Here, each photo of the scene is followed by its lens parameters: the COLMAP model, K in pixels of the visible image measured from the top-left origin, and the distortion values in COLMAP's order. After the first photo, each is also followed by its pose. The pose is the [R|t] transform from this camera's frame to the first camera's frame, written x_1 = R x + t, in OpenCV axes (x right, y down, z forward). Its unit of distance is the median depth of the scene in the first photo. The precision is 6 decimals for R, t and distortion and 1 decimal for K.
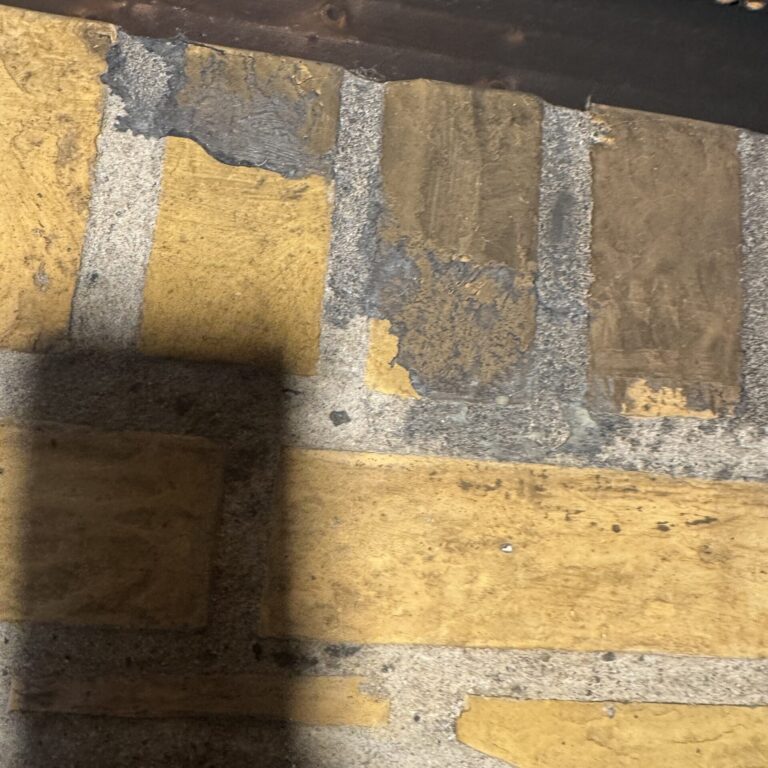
lens RADIAL K [[811.8, 0, 384.0], [0, 811.8, 384.0], [0, 0, 1]] dist [0.009212, -0.022812]
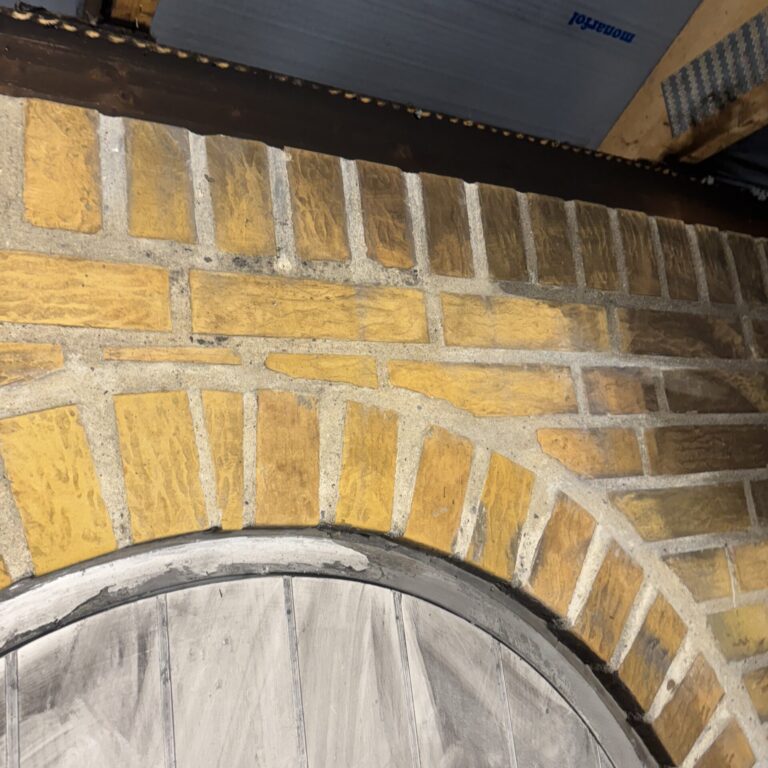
lens RADIAL K [[715.0, 0, 384.0], [0, 715.0, 384.0], [0, 0, 1]] dist [0.105433, -0.228681]
pose [[0.921315, -0.099715, 0.375814, -0.459362], [0.112065, 0.993639, -0.011086, 0.546579], [-0.372318, 0.052329, 0.926629, -1.418088]]
